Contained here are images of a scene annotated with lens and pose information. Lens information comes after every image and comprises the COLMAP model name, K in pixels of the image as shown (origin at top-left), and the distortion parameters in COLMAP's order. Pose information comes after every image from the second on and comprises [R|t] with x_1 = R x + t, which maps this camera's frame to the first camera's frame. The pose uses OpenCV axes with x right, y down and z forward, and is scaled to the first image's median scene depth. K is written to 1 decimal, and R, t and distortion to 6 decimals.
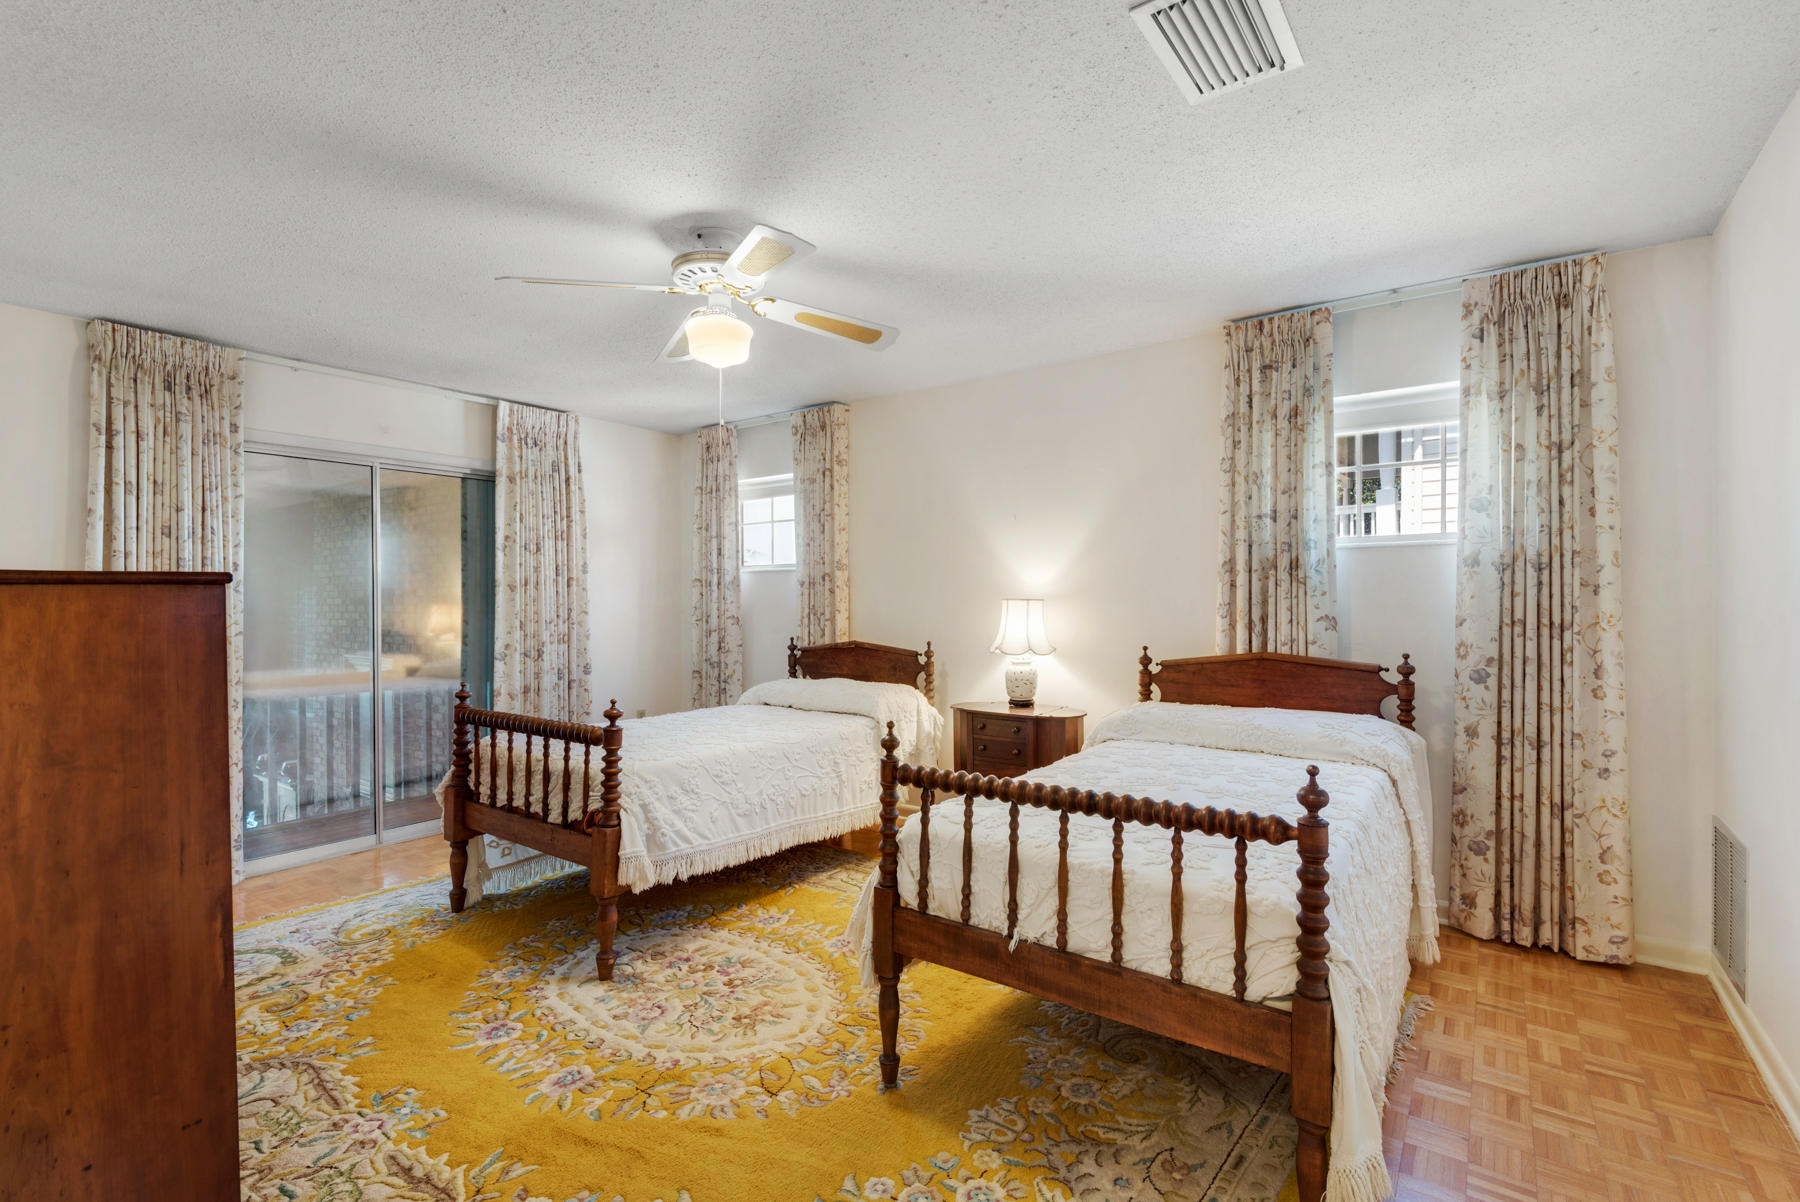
lens RADIAL K [[825.2, 0, 896.7], [0, 825.2, 602.2], [0, 0, 1]] dist [0.002099, 0.000547]
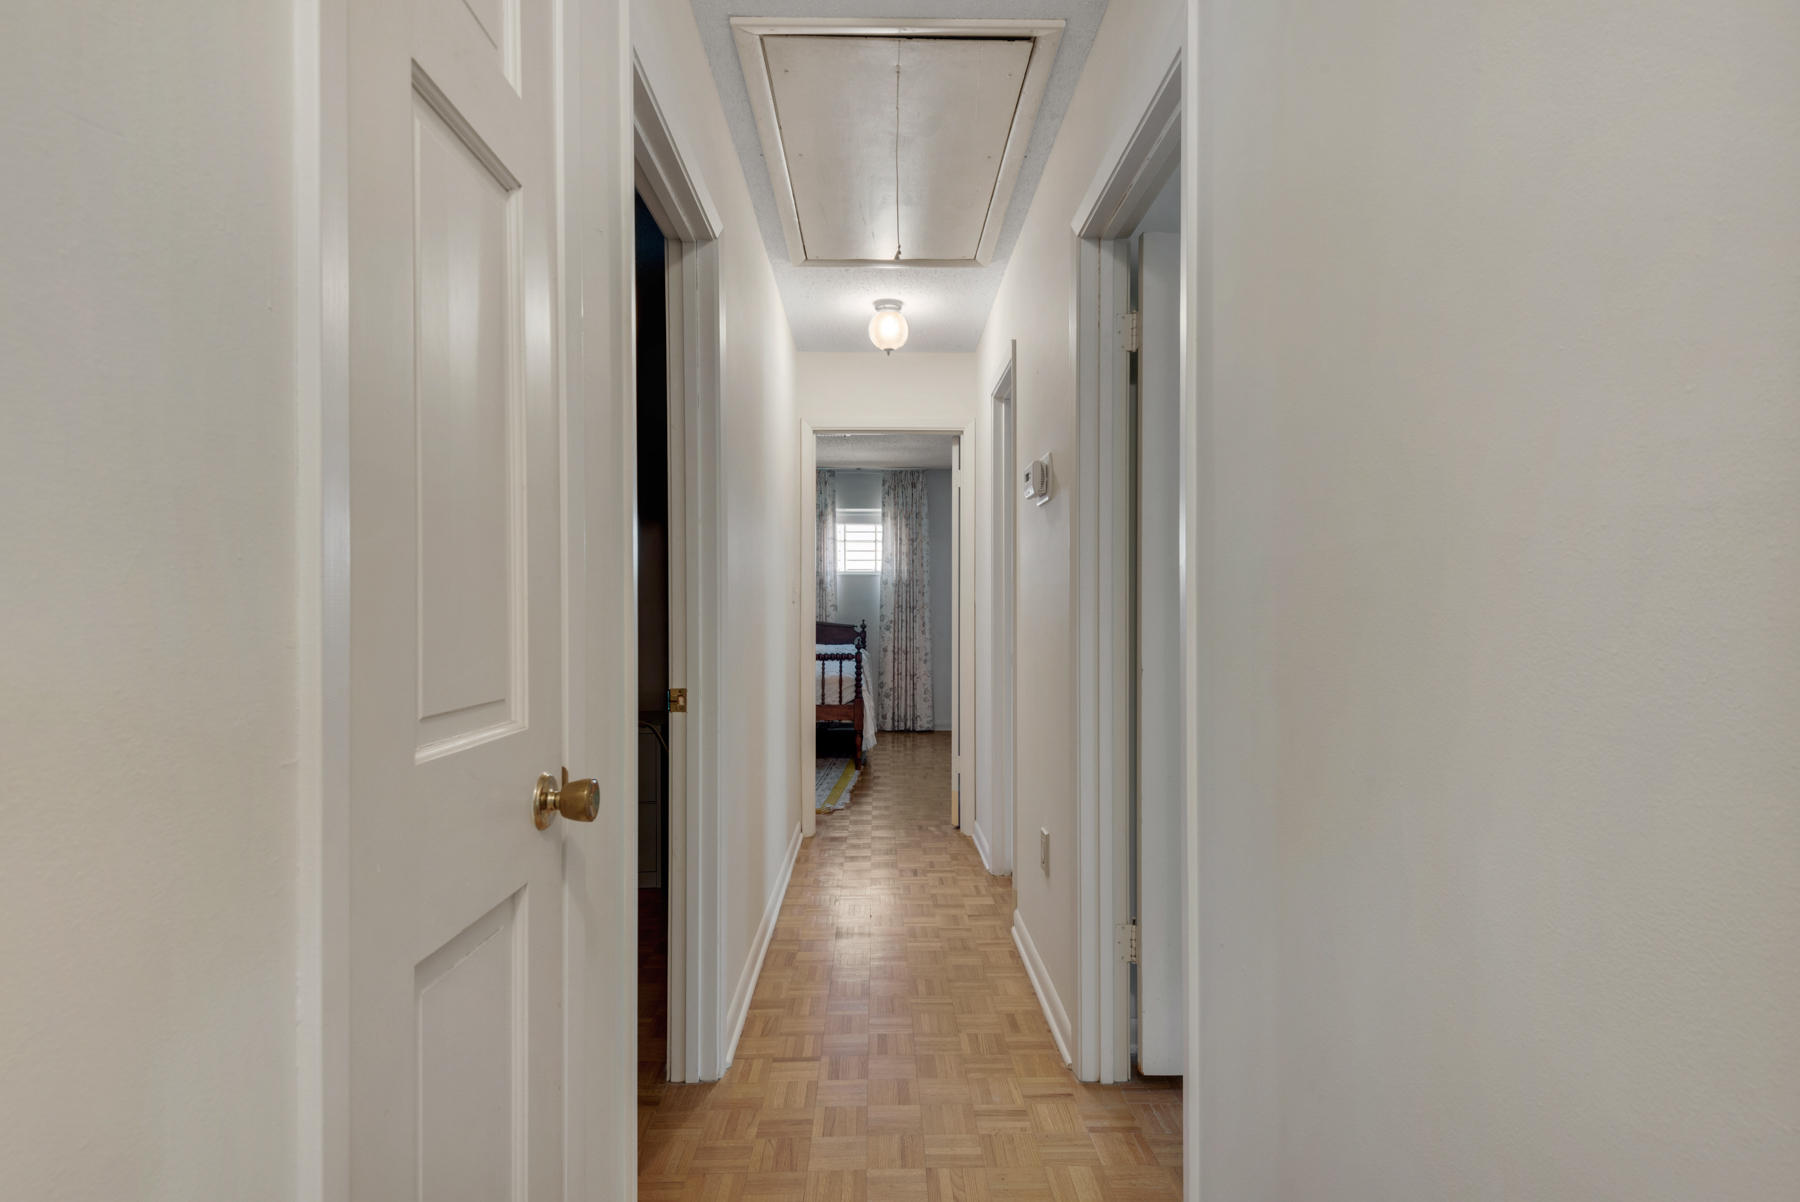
lens RADIAL K [[986.2, 0, 900.1], [0, 986.2, 605.2], [0, 0, 1]] dist [-0.000021, 0.000000]
pose [[0.795470, 0.004550, 0.605976, -1.132339], [-0.002047, 0.999986, -0.004822, 0.036085], [-0.605990, 0.002595, 0.795468, -1.473604]]
